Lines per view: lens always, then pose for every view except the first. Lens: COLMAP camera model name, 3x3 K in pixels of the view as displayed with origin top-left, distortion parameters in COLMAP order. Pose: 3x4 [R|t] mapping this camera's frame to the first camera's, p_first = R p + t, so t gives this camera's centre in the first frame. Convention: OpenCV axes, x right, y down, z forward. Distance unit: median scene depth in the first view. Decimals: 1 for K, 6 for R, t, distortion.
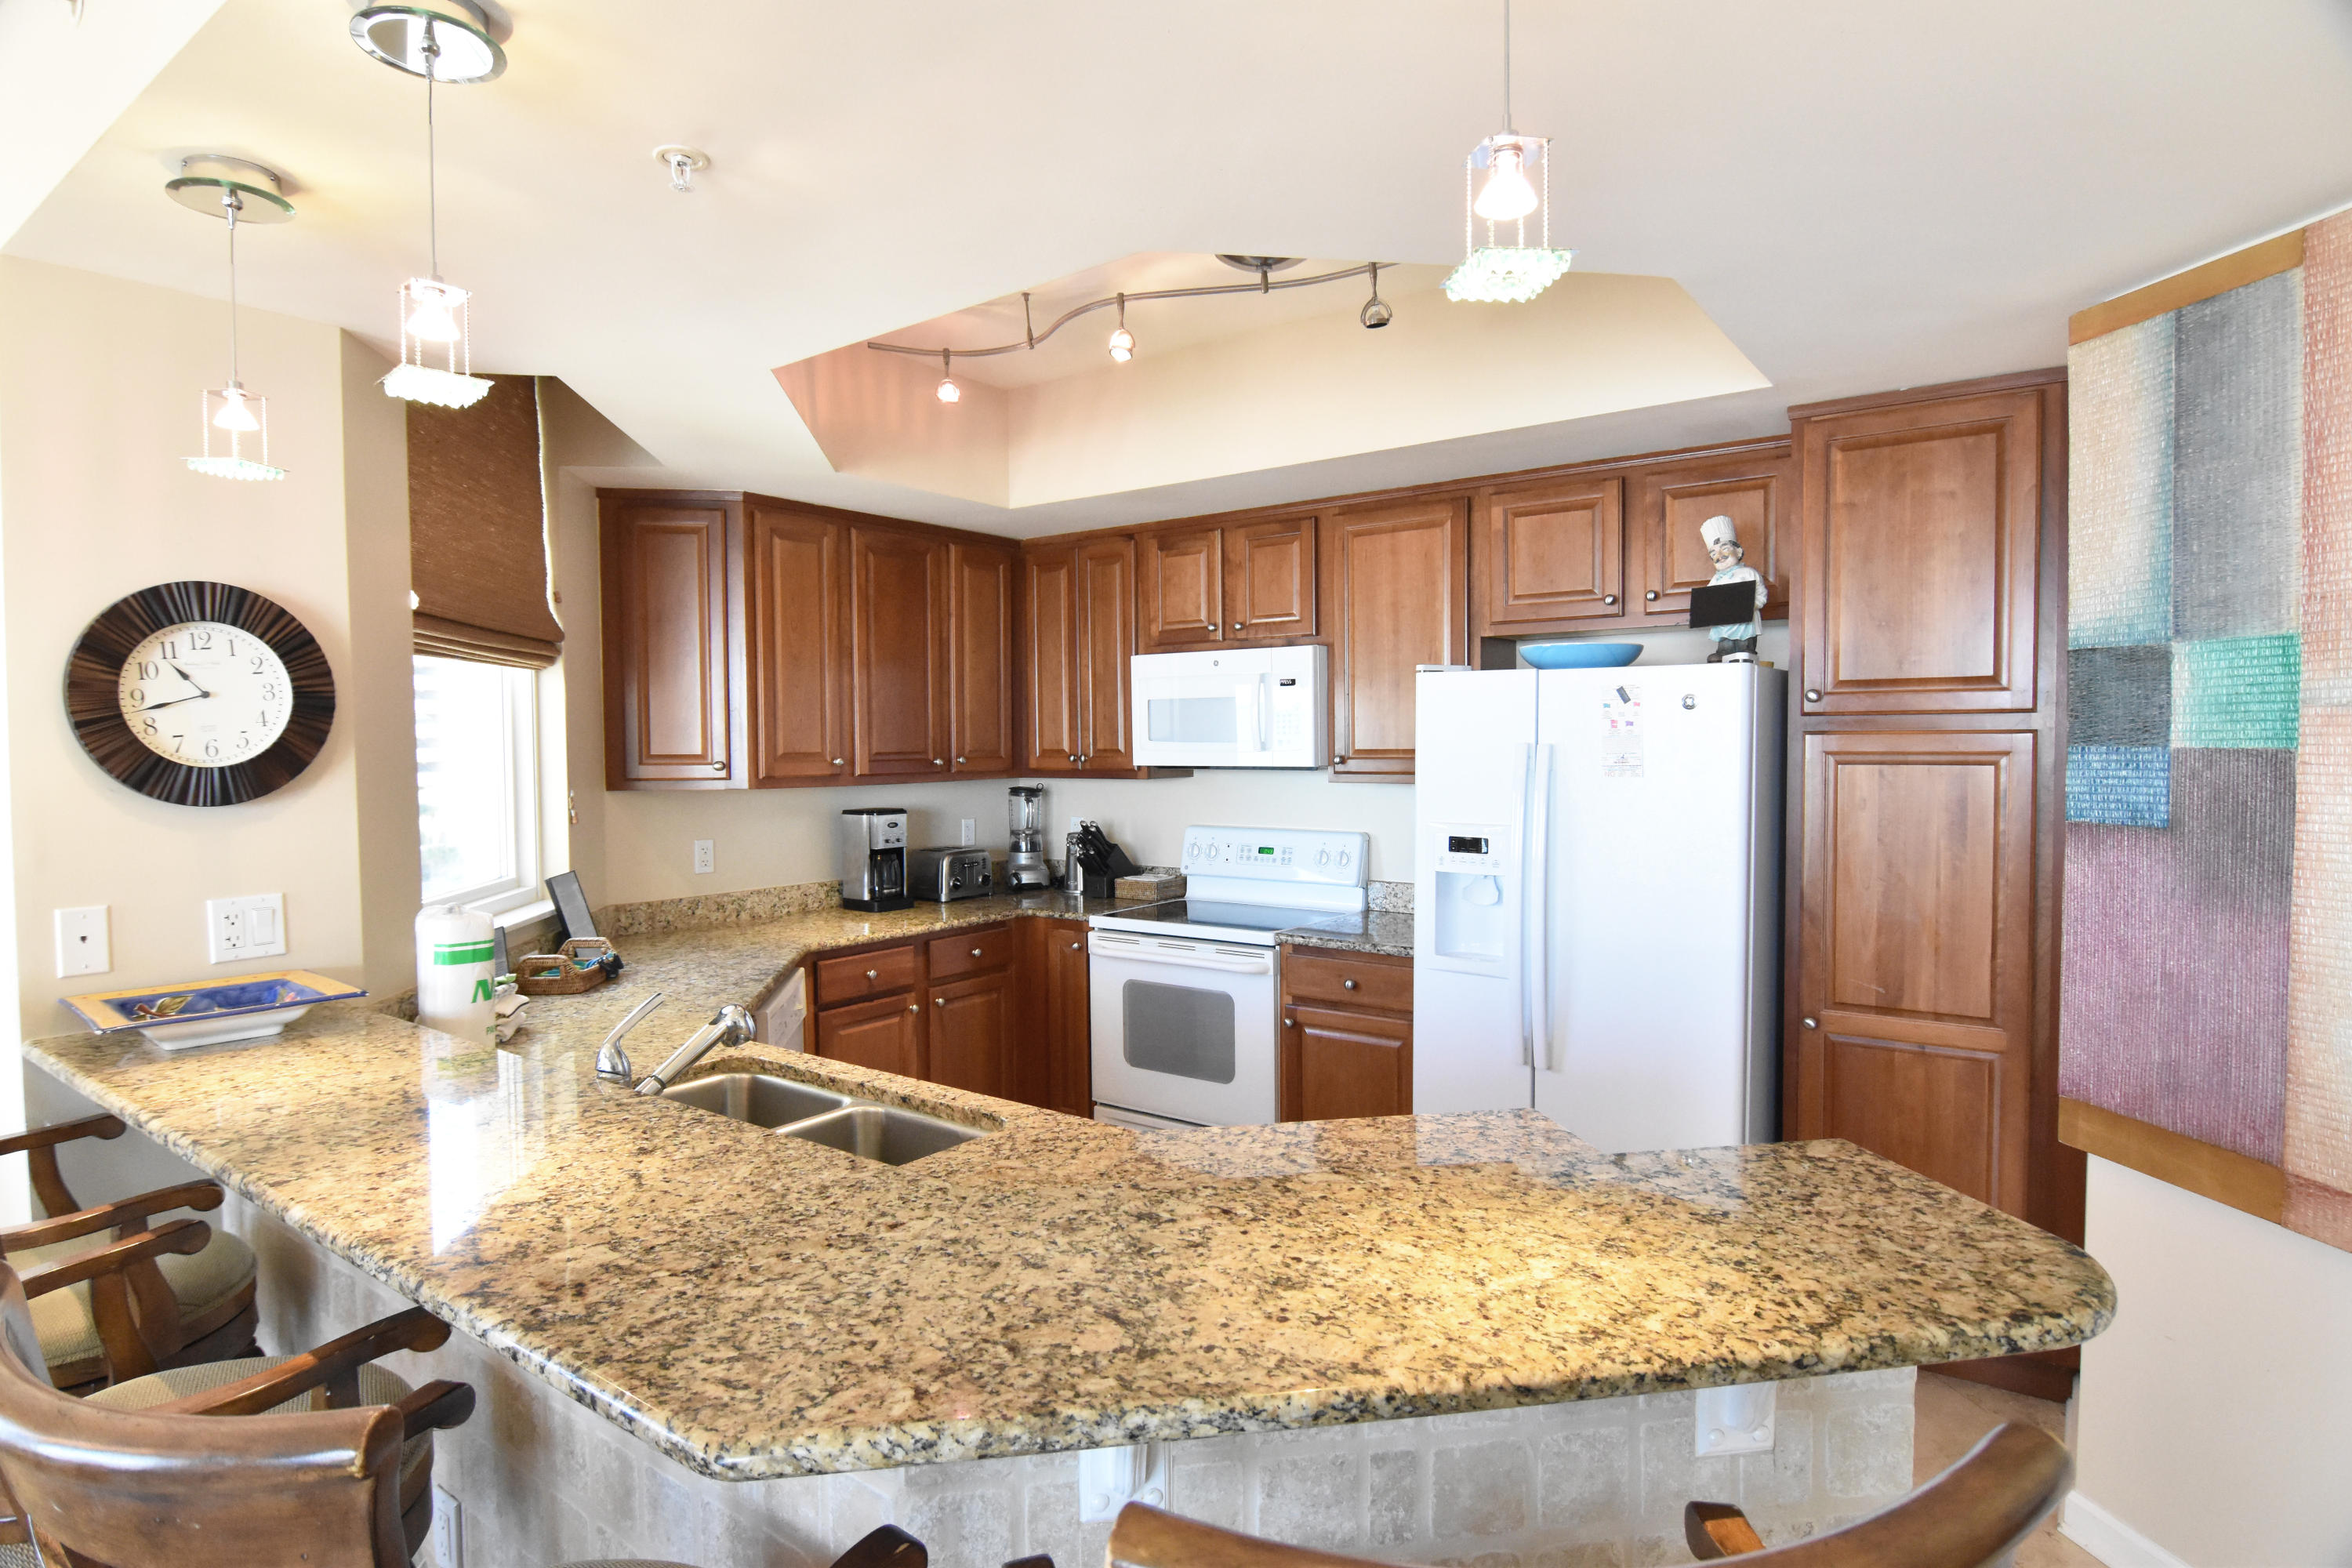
lens RADIAL K [[1251.6, 0, 1176.0], [0, 1251.6, 784.0], [0, 0, 1]] dist [0.011861, -0.022431]
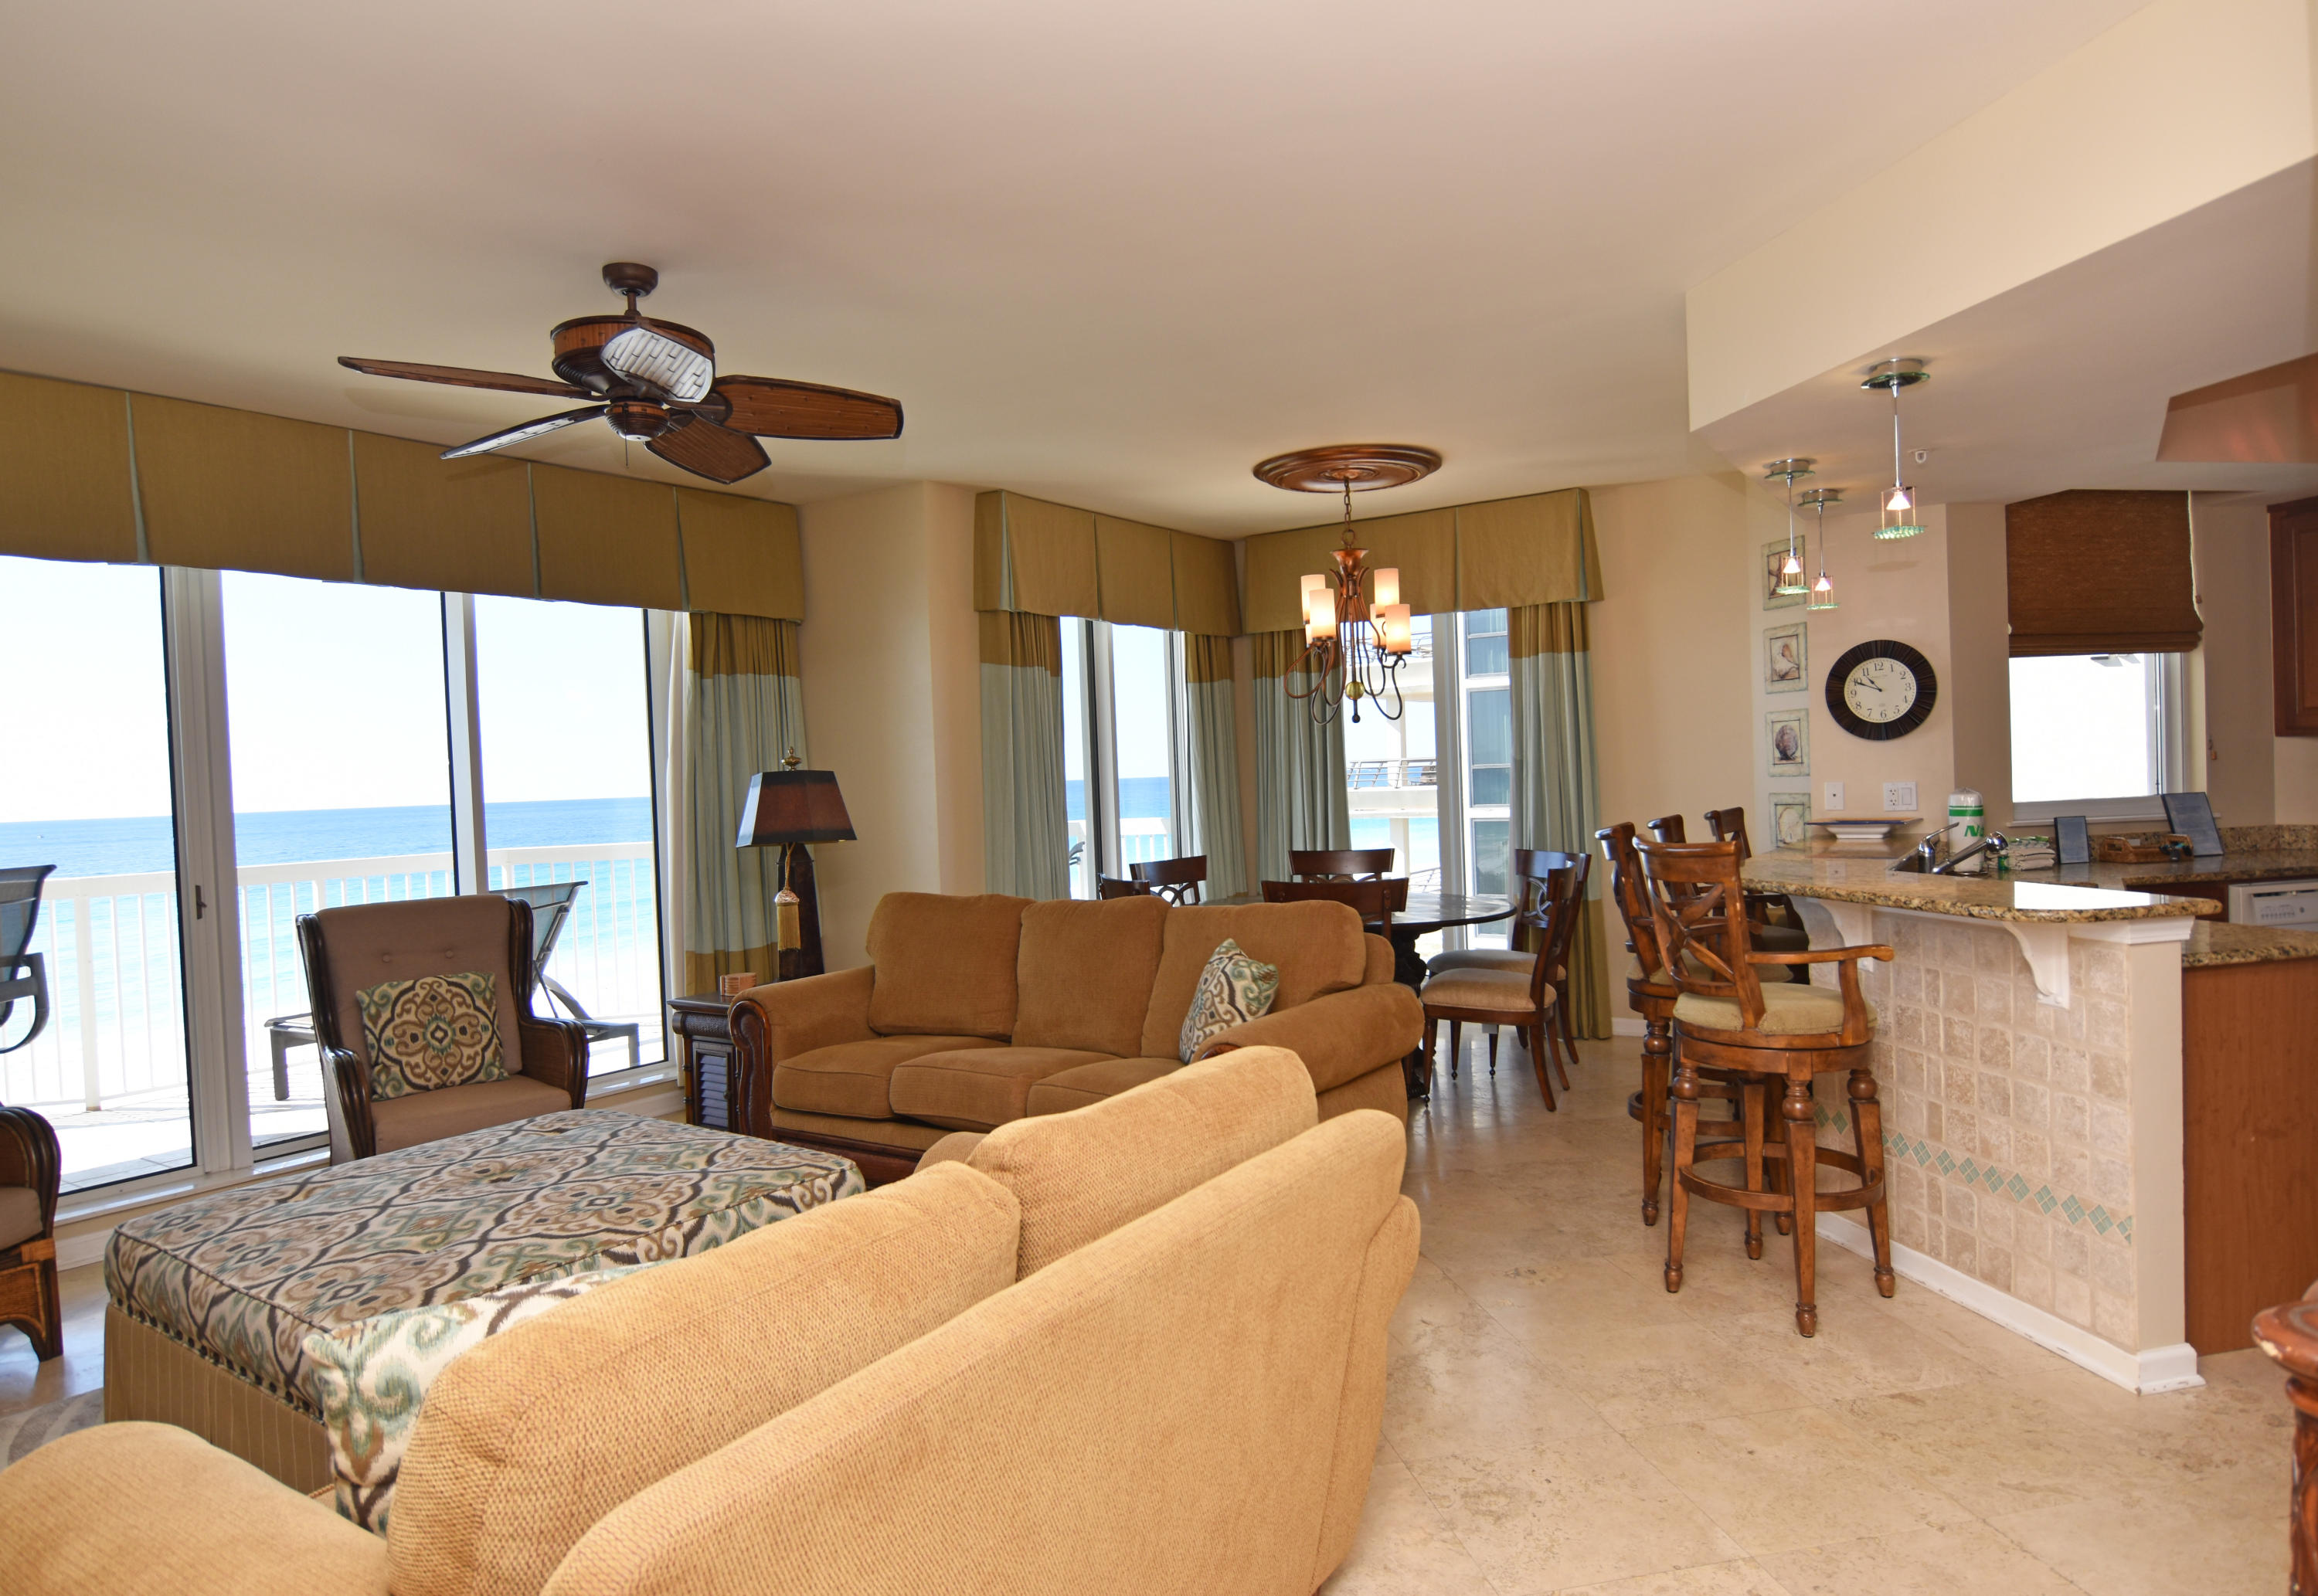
lens RADIAL K [[1379.8, 0, 1188.4], [0, 1379.8, 787.2], [0, 0, 1]] dist [-0.005730, -0.001363]
pose [[0.065342, 0.017605, -0.997708, 0.846364], [-0.000279, 0.999845, 0.017625, 0.031122], [0.997863, -0.000873, 0.065336, -0.208480]]
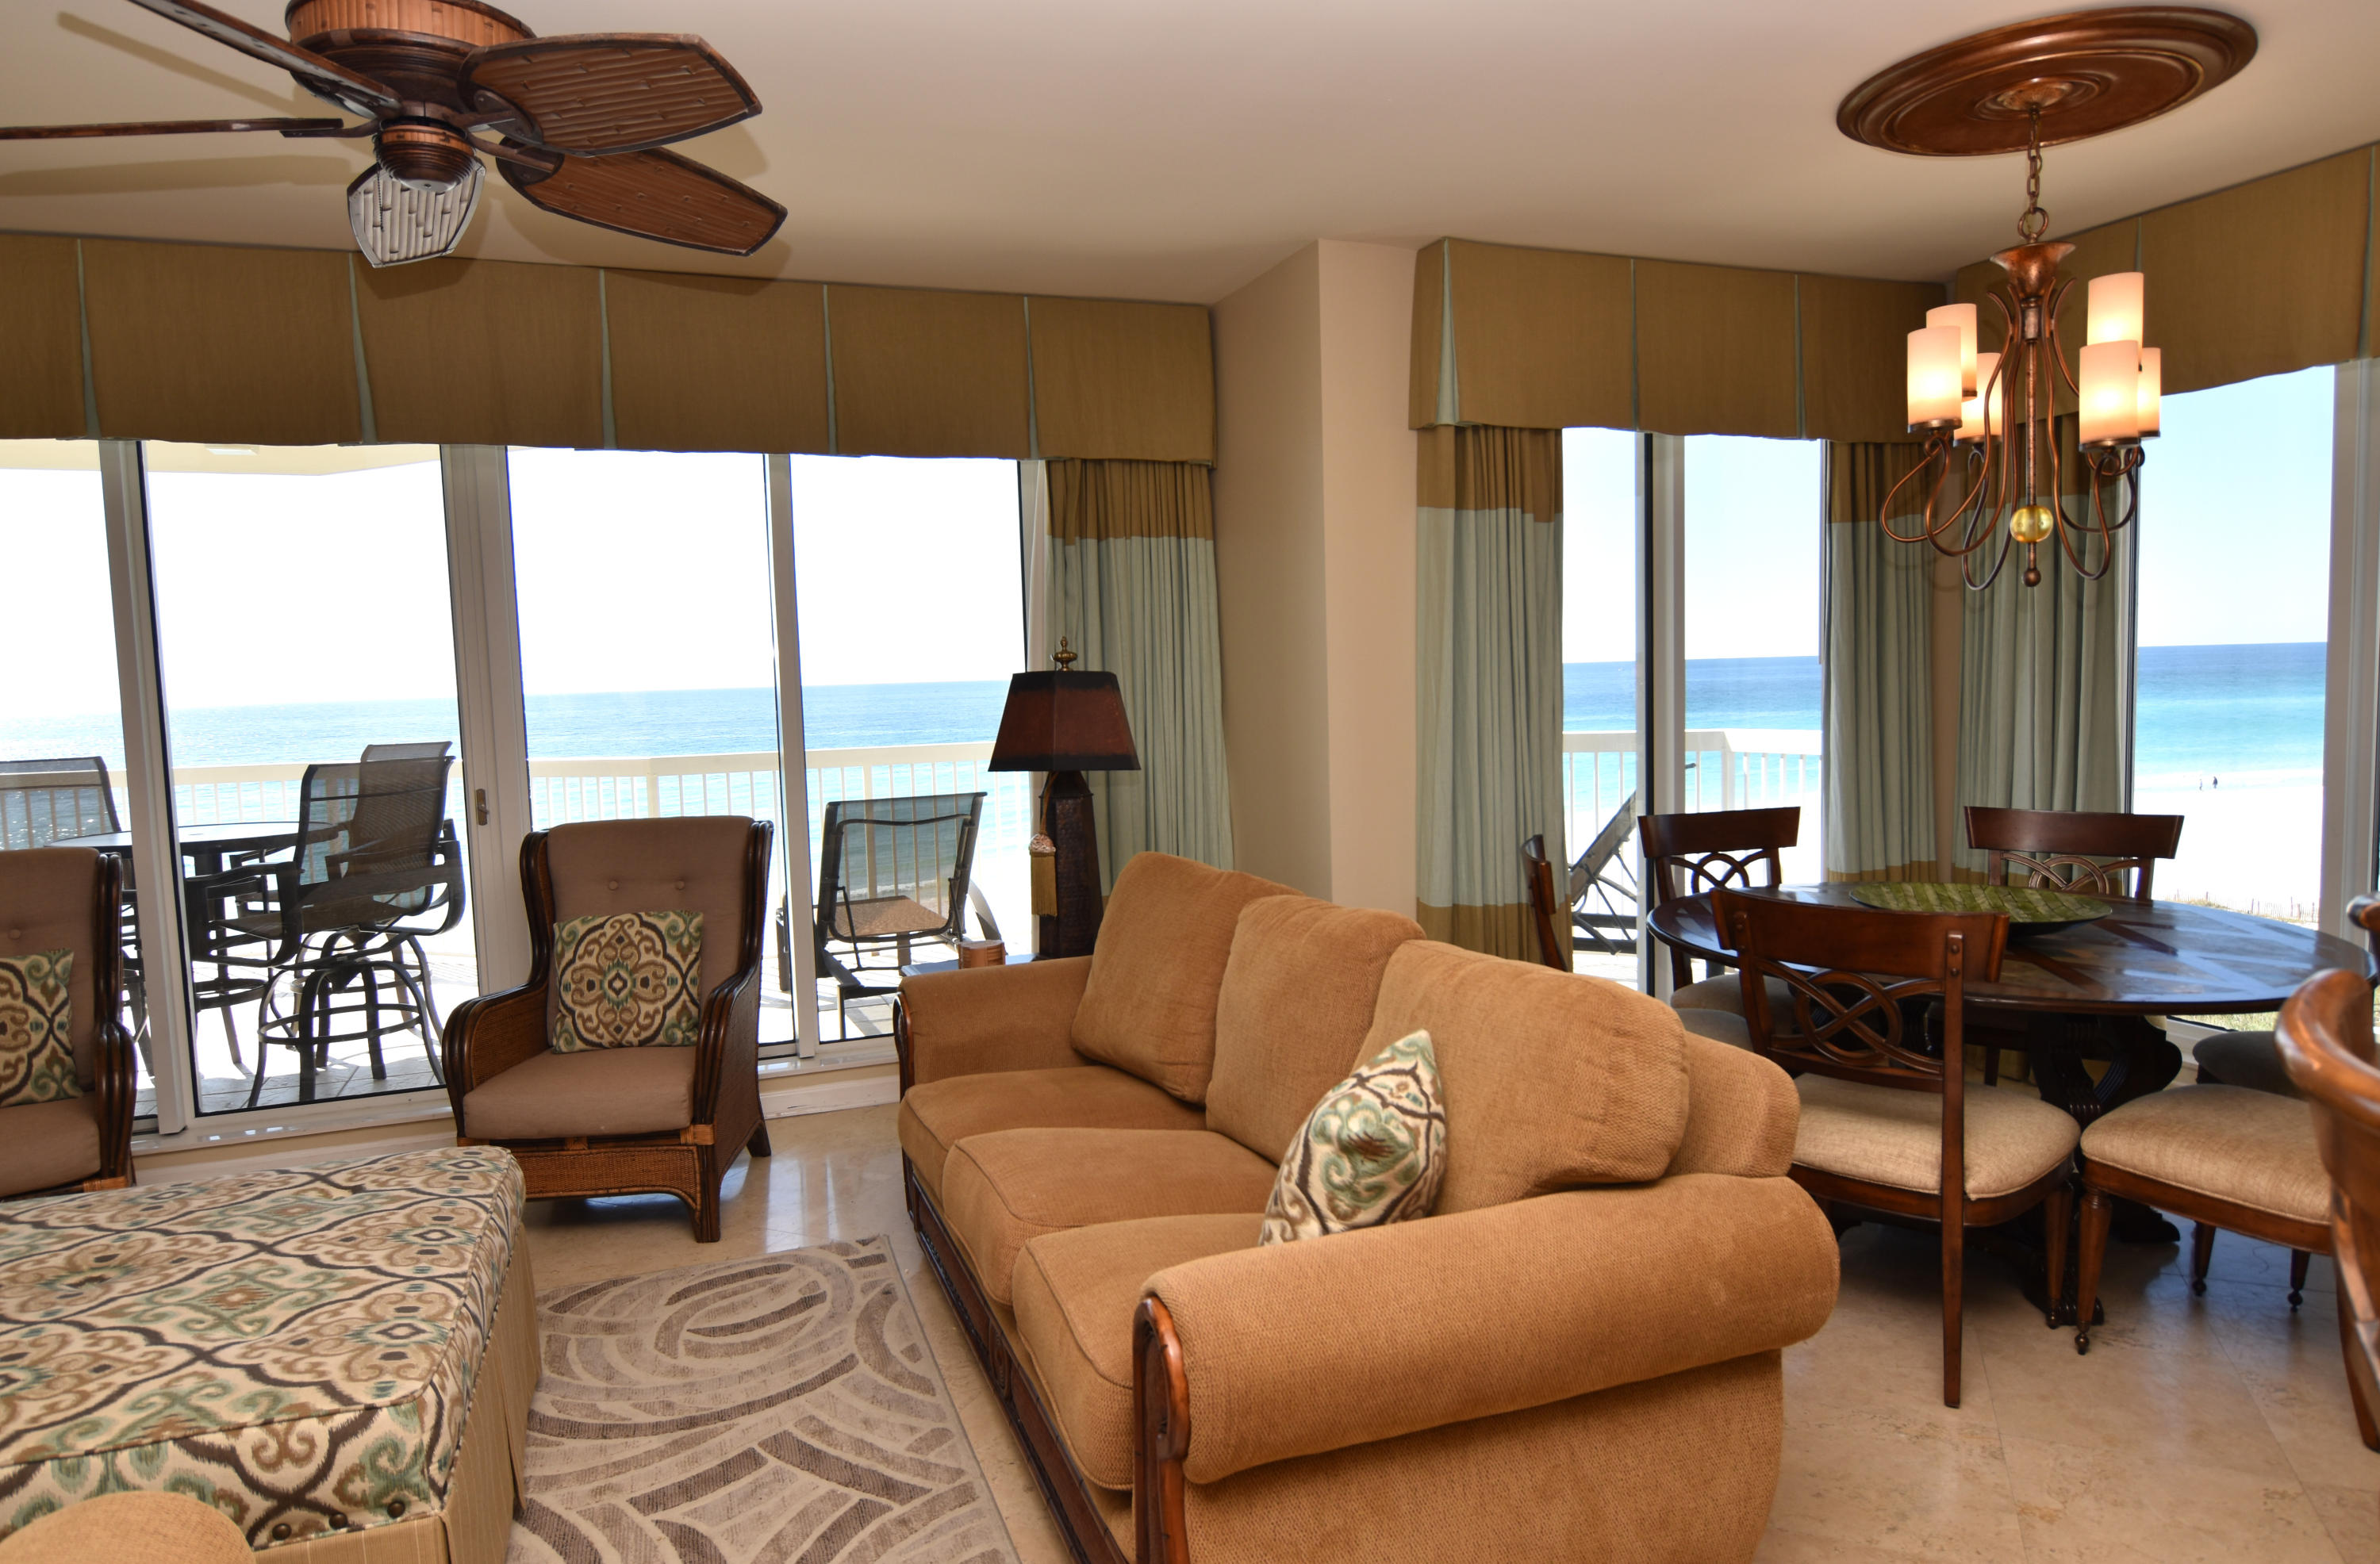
lens RADIAL K [[1446.0, 0, 1190.0], [0, 1446.0, 782.0], [0, 0, 1]] dist [-0.005518, -0.004702]
pose [[-0.525965, 0.092244, -0.845489, 0.334682], [0.002968, 0.994294, 0.106633, 0.010106], [0.850501, 0.053576, -0.523238, 0.089885]]
